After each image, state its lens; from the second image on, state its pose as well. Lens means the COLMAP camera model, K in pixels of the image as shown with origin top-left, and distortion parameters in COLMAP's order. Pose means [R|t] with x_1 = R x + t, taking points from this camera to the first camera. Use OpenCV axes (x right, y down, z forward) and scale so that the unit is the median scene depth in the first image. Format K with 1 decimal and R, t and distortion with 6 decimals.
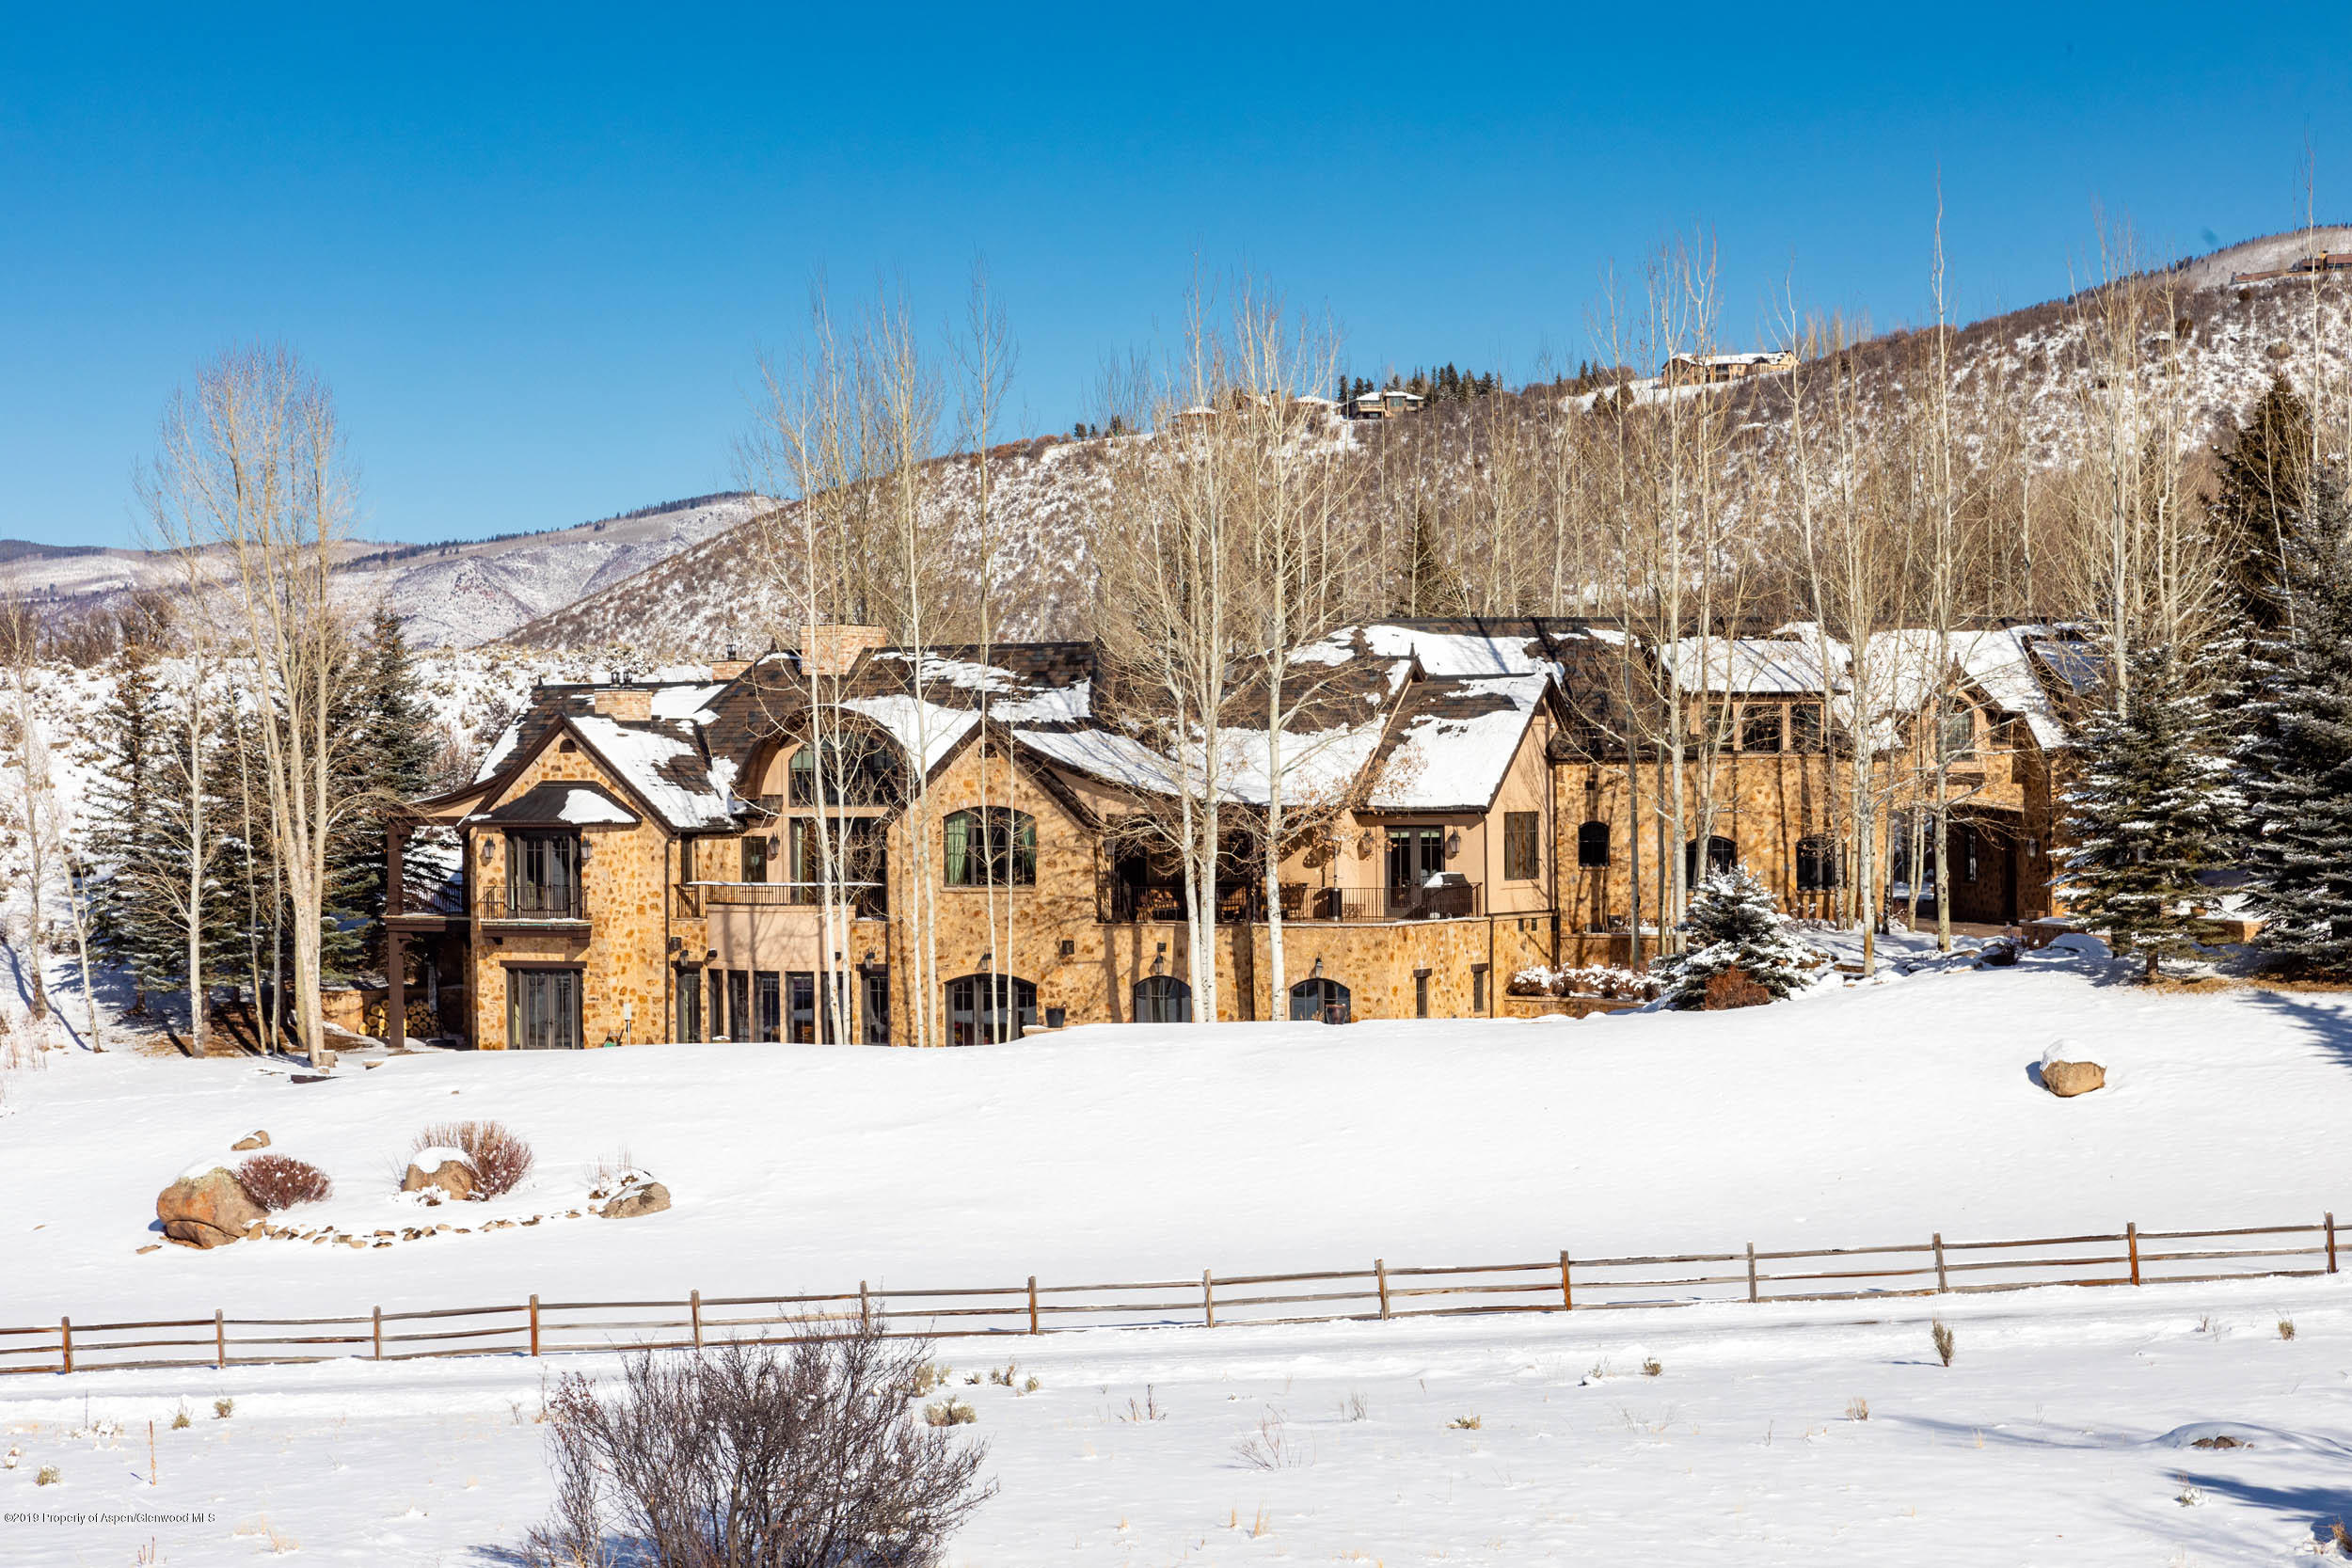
lens RADIAL K [[4511.4, 0, 1176.0], [0, 4511.4, 784.0], [0, 0, 1]] dist [-0.027319, -0.102785]
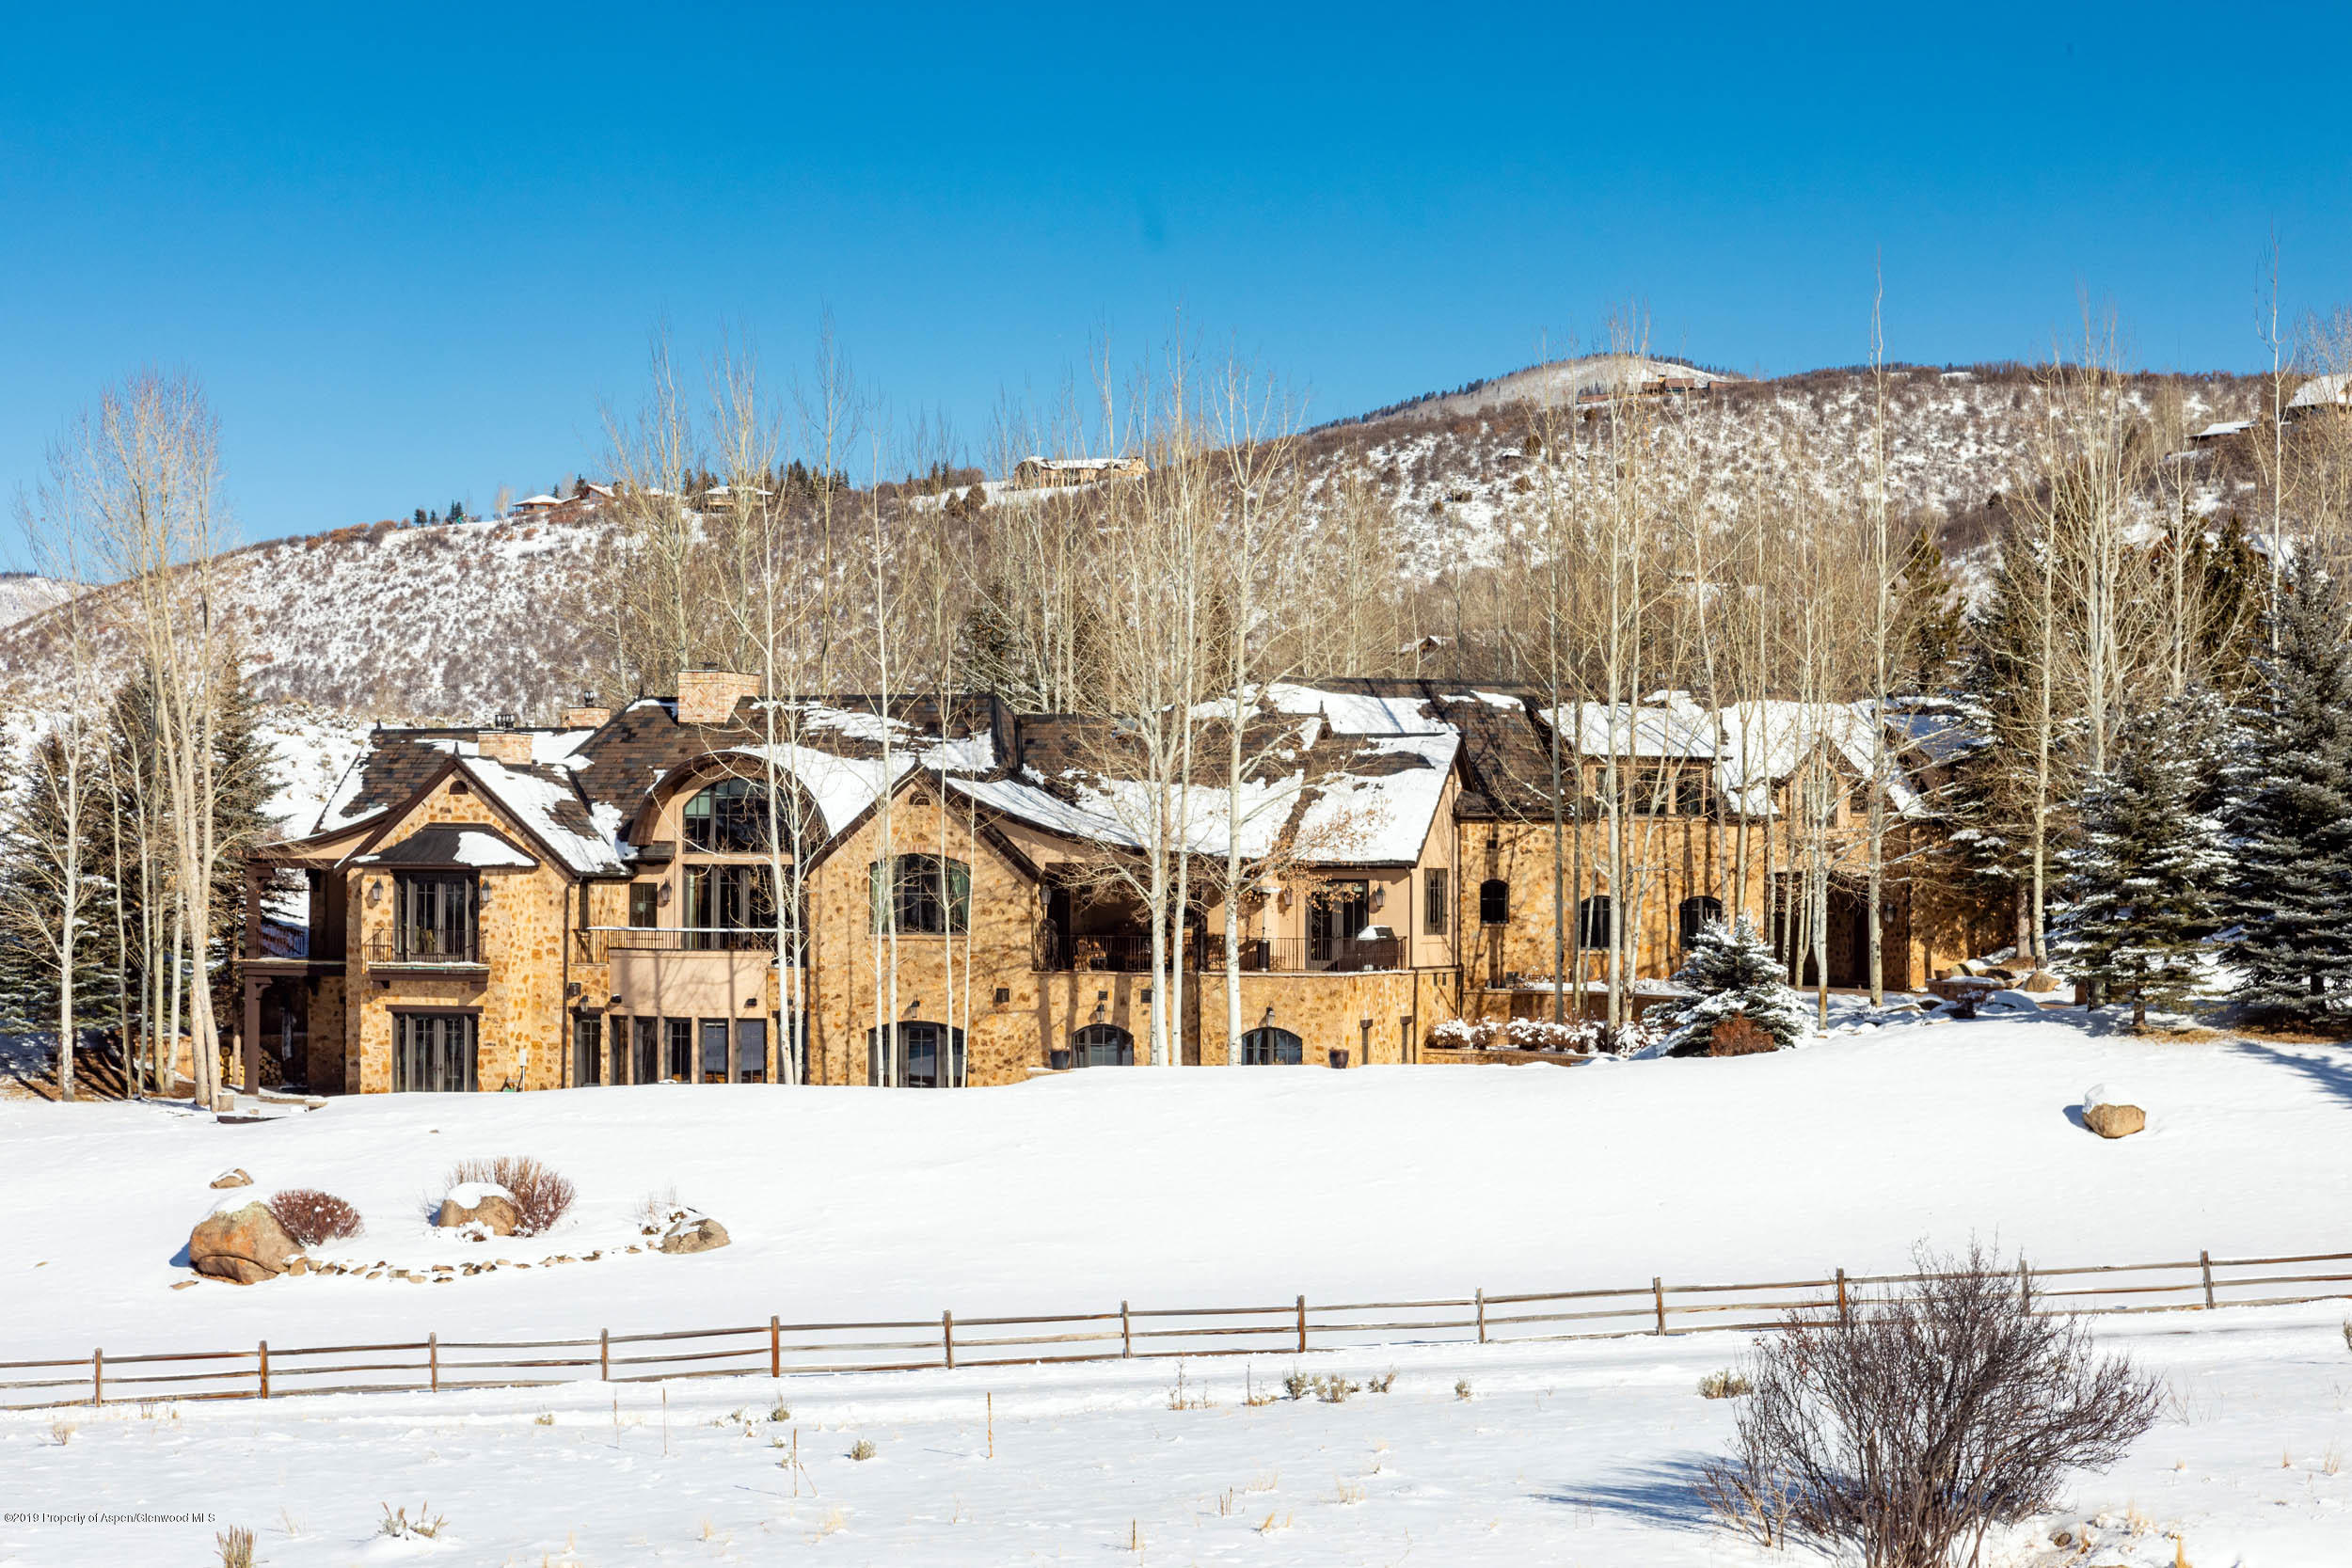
lens RADIAL K [[4511.4, 0, 1176.0], [0, 4511.4, 784.0], [0, 0, 1]] dist [-0.027319, -0.102785]
pose [[0.987693, 0.019255, 0.155213, -0.139173], [-0.015785, 0.999598, -0.023563, 0.012026], [-0.155604, 0.020823, 0.987600, 0.002594]]
